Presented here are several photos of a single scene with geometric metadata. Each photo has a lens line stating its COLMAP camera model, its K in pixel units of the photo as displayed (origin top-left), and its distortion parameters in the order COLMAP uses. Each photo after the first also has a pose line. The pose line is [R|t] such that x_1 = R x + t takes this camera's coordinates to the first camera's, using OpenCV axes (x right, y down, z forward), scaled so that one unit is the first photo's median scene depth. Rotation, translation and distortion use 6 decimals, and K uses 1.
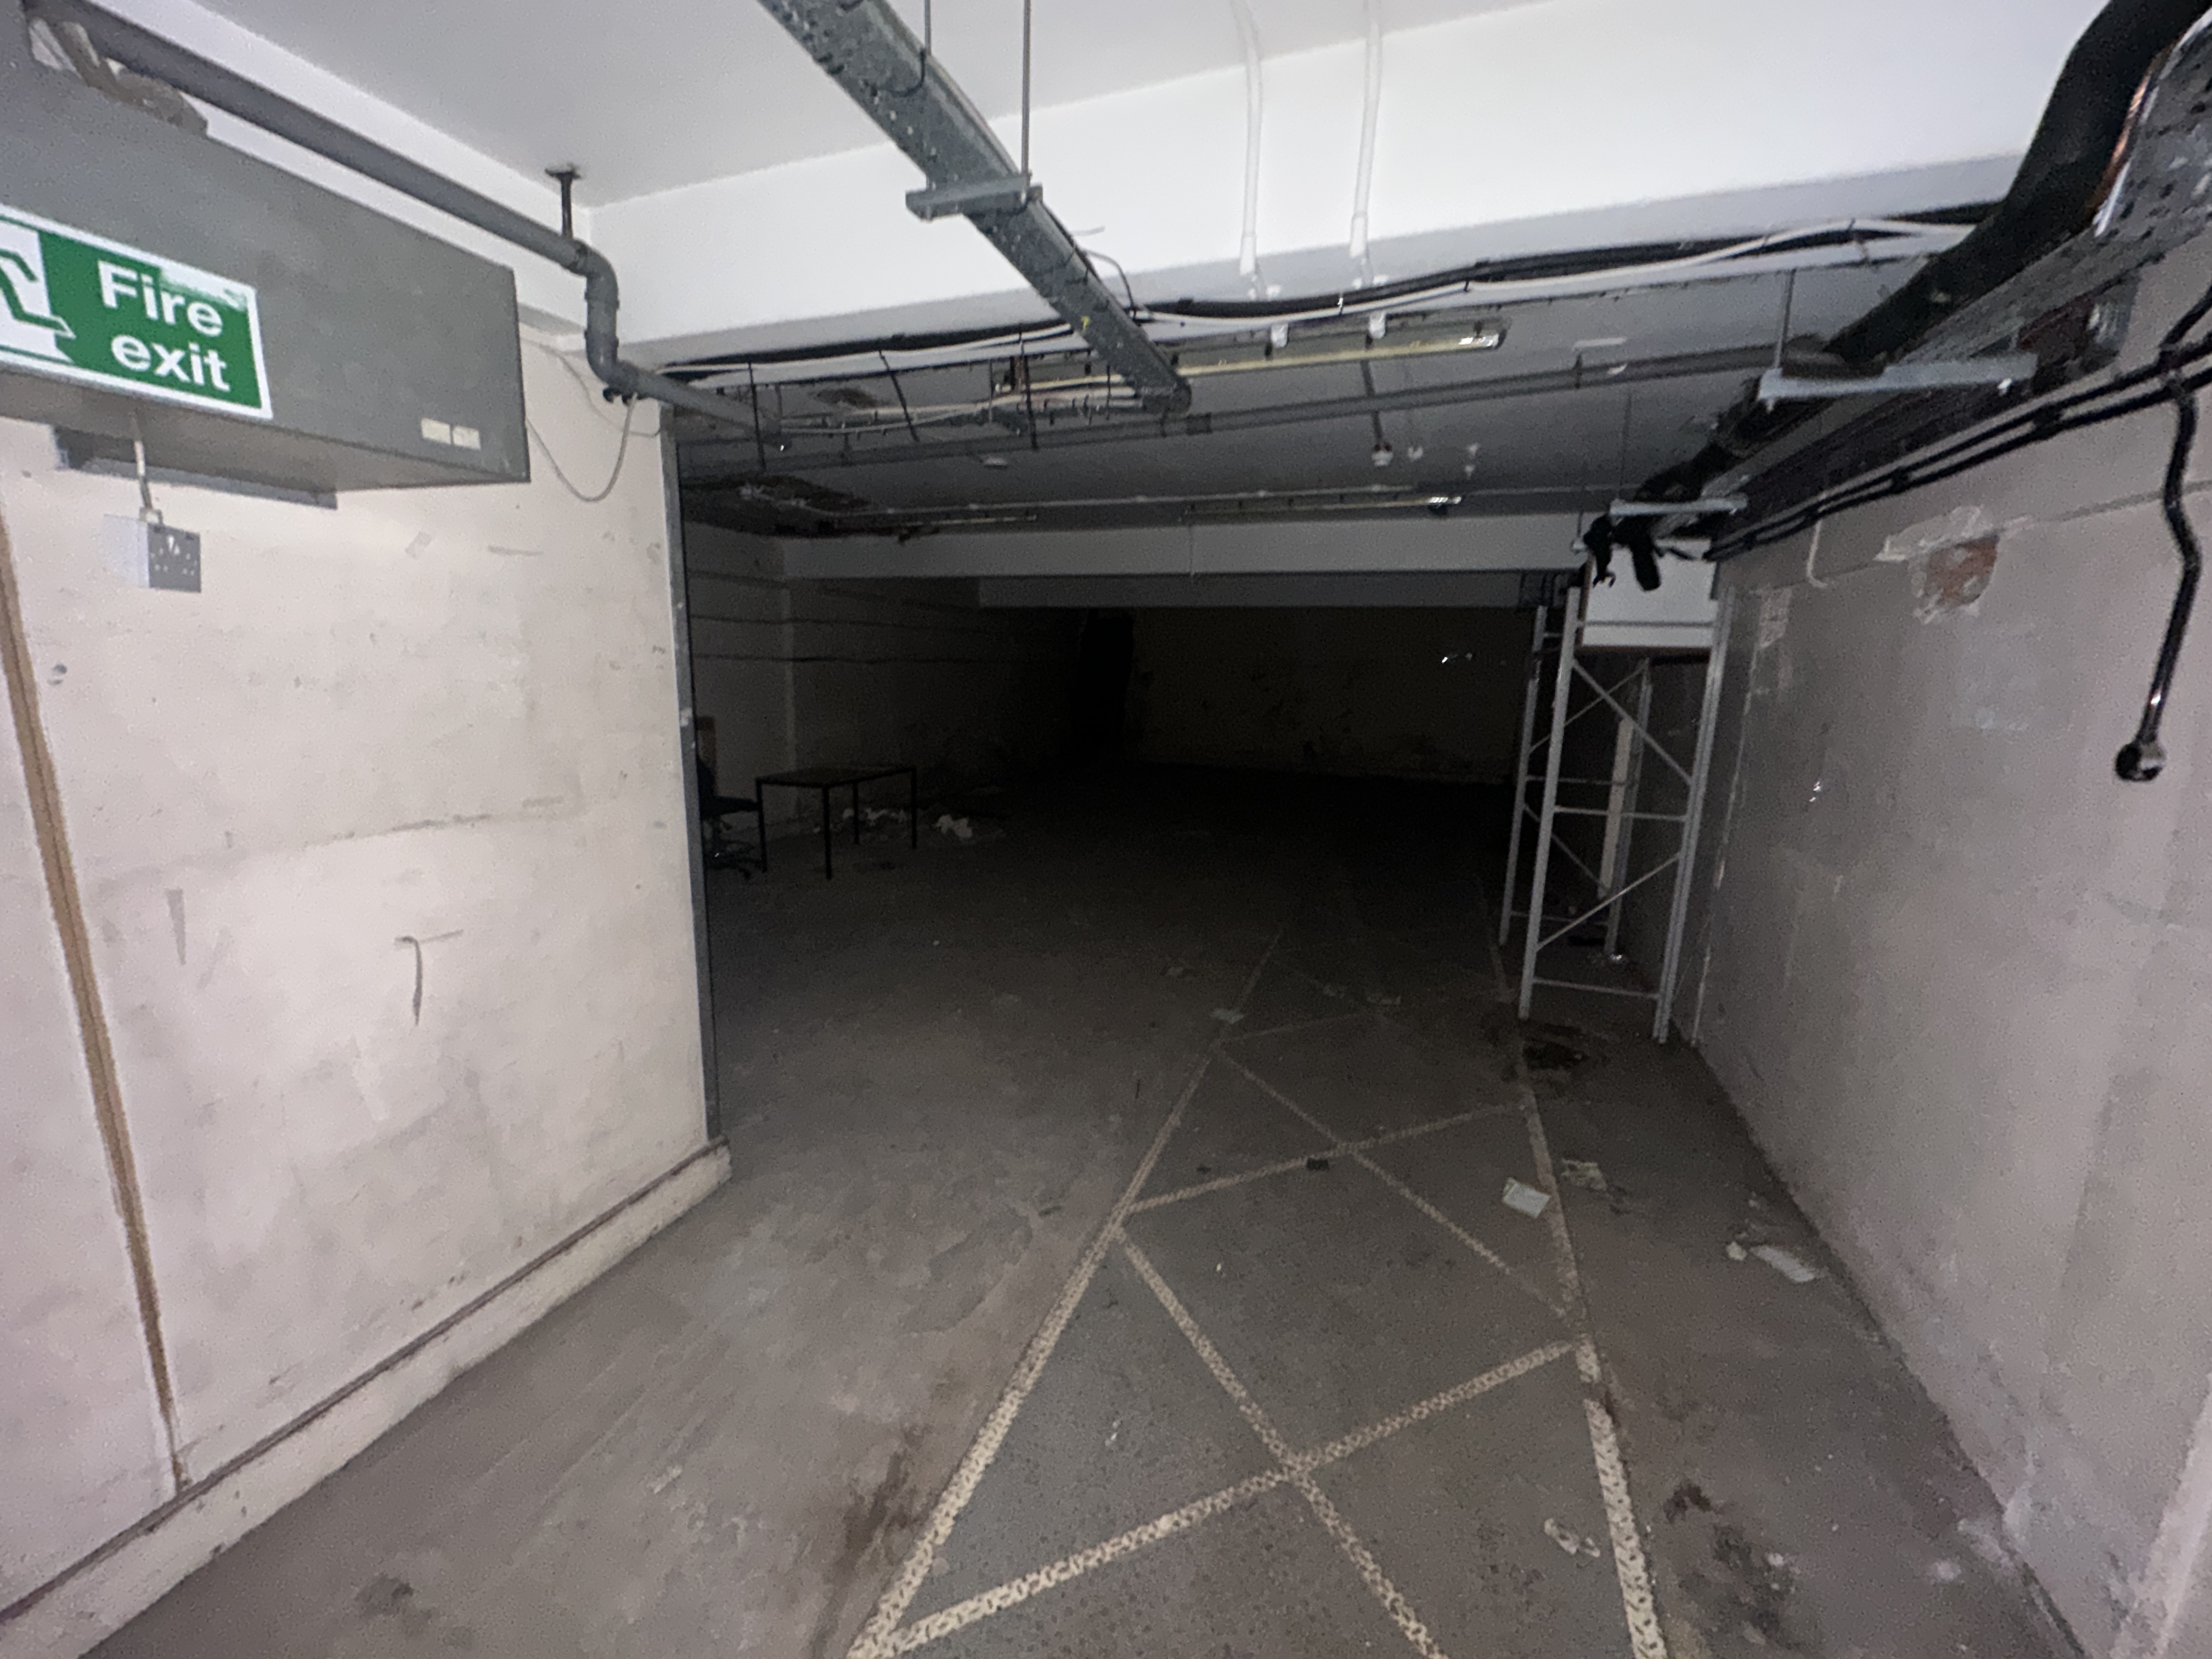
lens RADIAL K [[888.8, 0, 1100.6], [0, 888.8, 833.6], [0, 0, 1]] dist [-0.009439, 0.001324]
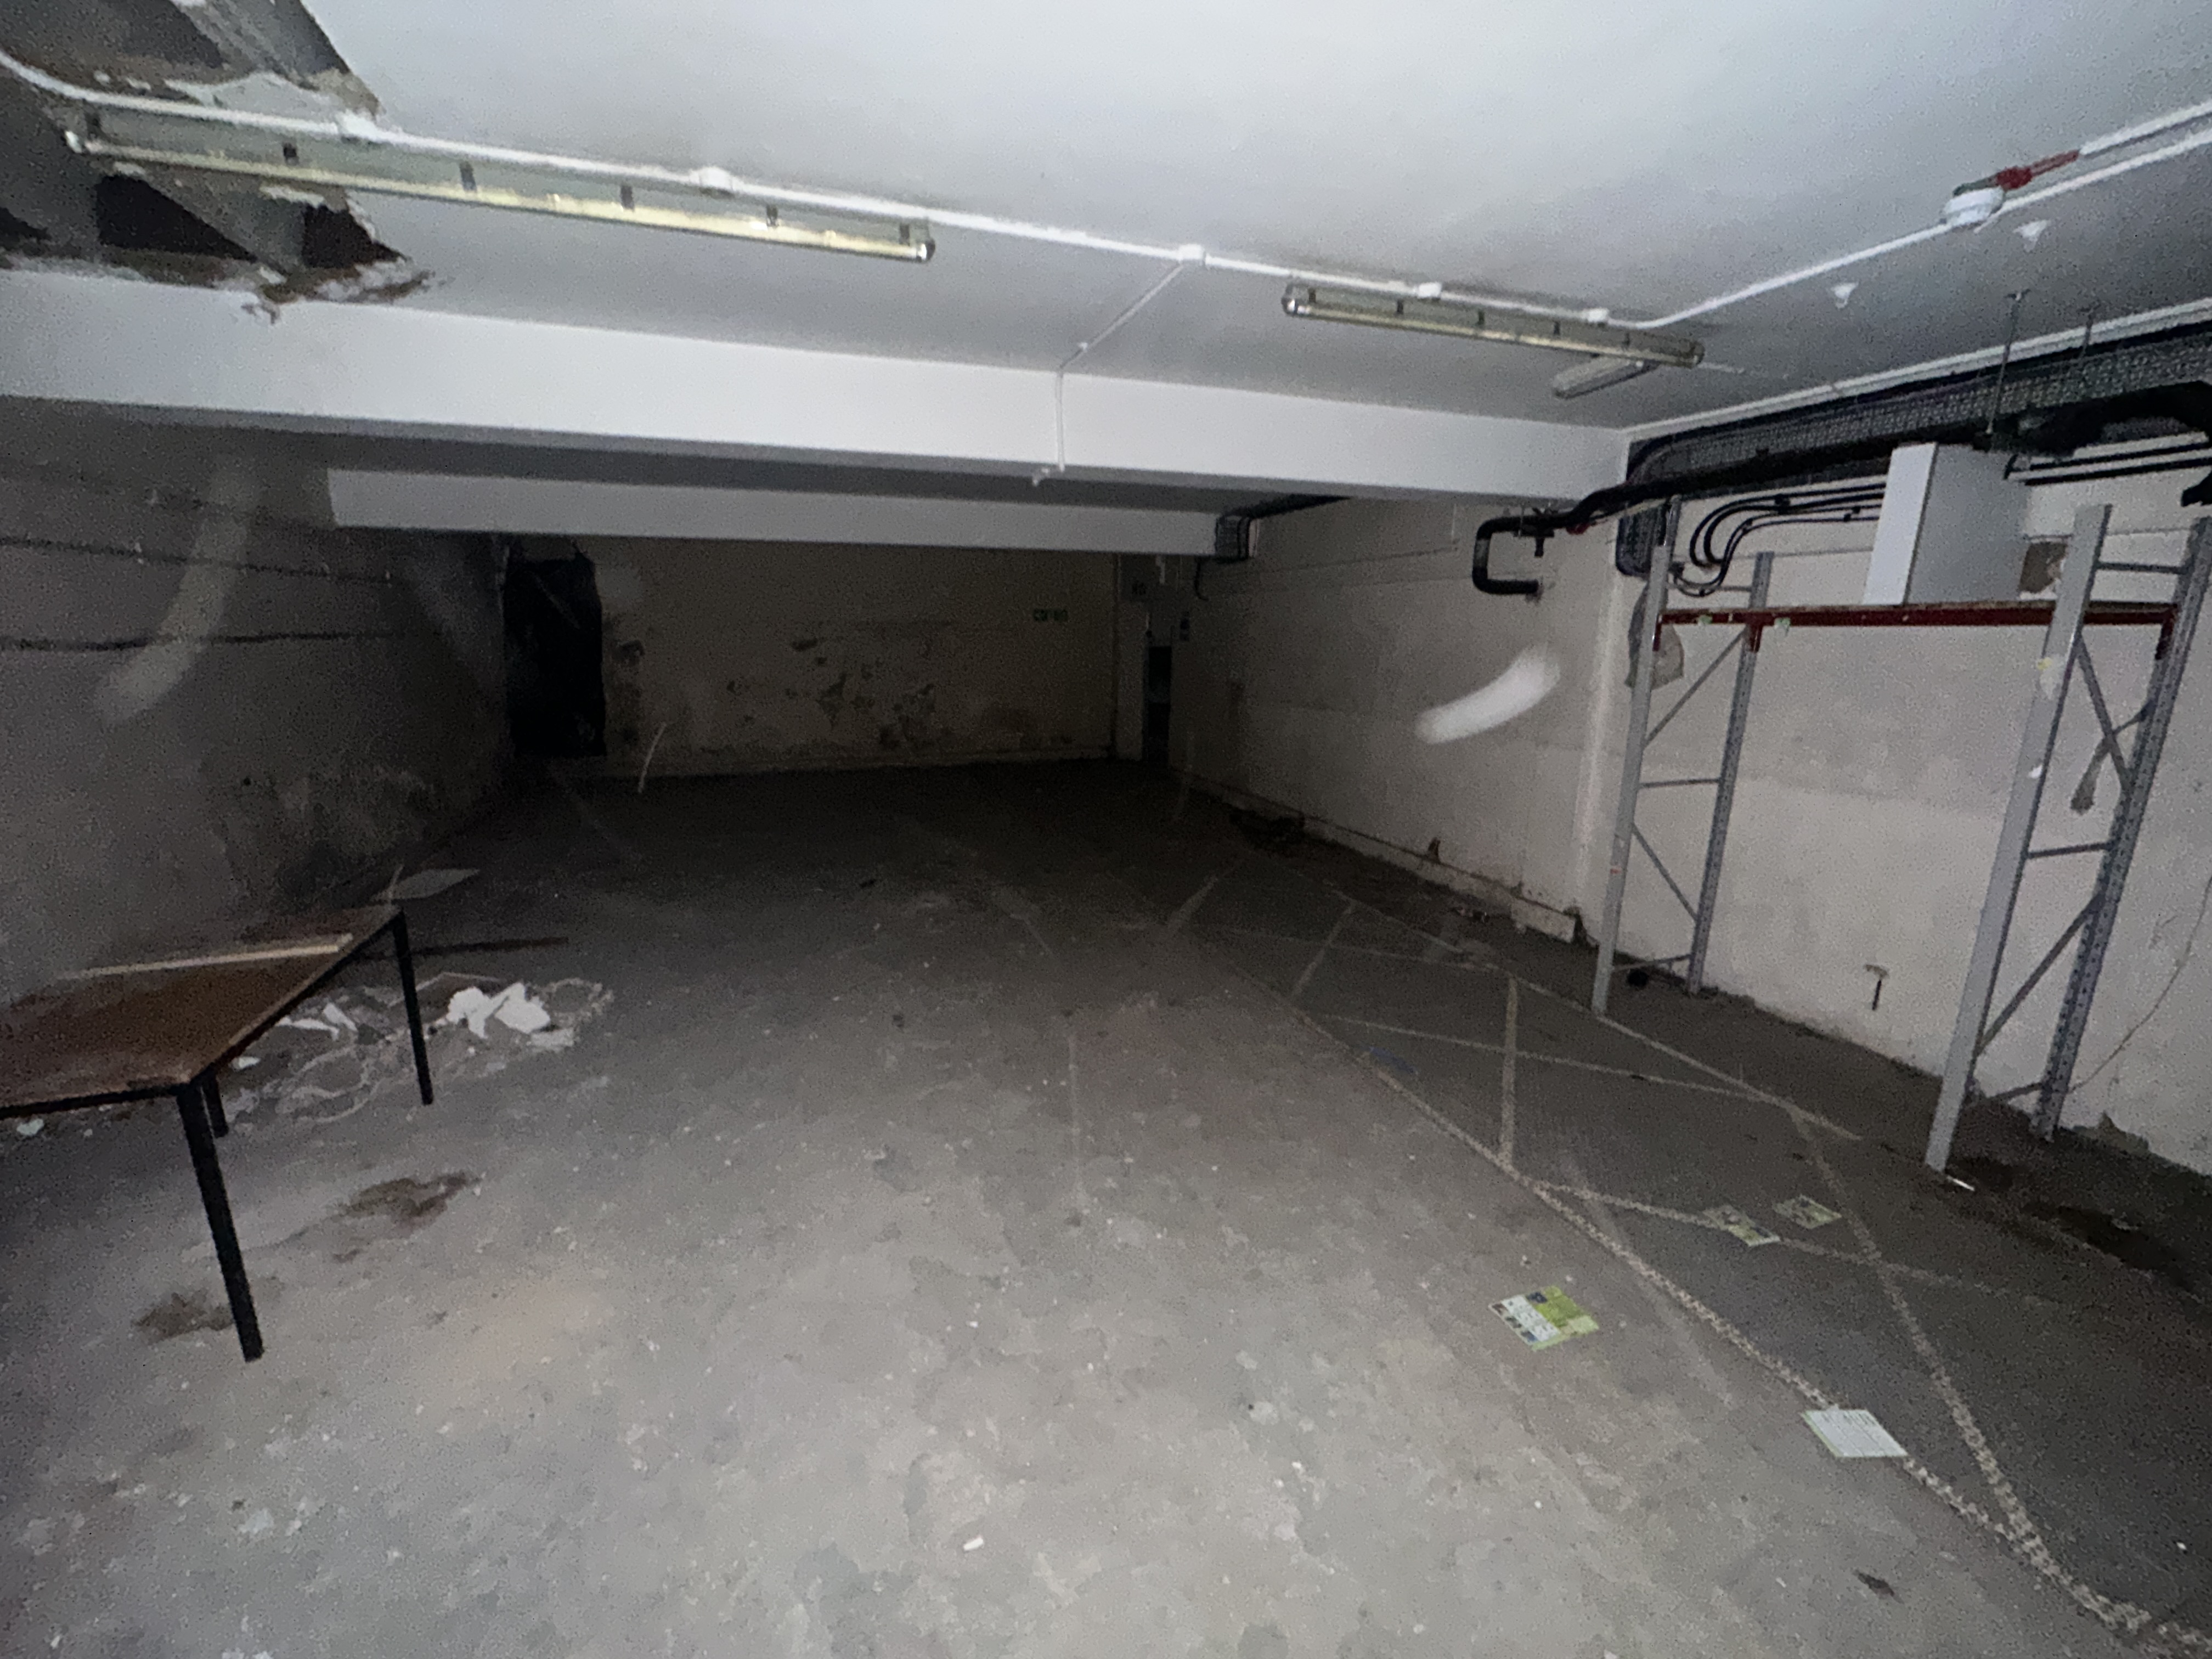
lens RADIAL K [[888.8, 0, 1104.0], [0, 888.8, 824.9], [0, 0, 1]] dist [-0.009439, 0.001324]
pose [[0.765473, -0.155459, 0.624406, -0.194427], [0.132780, 0.987654, 0.083120, -0.096592], [-0.629619, 0.019283, 0.776664, 0.462264]]
